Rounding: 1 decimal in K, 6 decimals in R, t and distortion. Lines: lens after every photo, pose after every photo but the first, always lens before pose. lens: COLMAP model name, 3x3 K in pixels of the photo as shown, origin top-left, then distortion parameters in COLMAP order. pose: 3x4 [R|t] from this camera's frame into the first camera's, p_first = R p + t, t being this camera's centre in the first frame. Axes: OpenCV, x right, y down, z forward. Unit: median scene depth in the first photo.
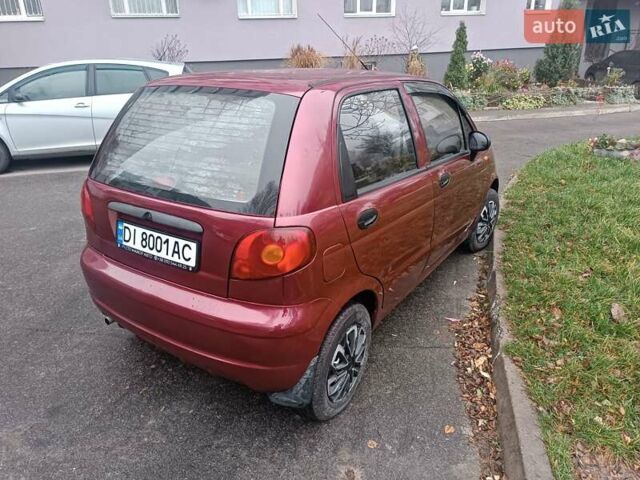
lens RADIAL K [[454.3, 0, 320.0], [0, 454.3, 240.0], [0, 0, 1]] dist [0.026823, -0.004072]
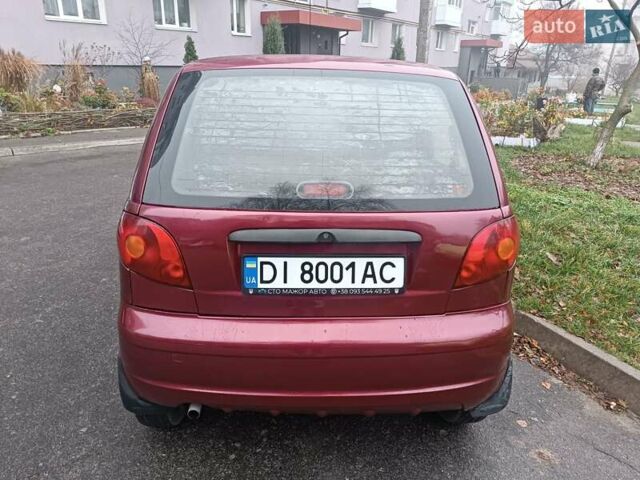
lens RADIAL K [[454.3, 0, 320.0], [0, 454.3, 240.0], [0, 0, 1]] dist [0.026823, -0.004072]
pose [[0.816421, -0.173863, 0.550663, -0.775357], [0.191646, 0.981129, 0.025638, -0.067465], [-0.544729, 0.084601, 0.834334, 0.376537]]
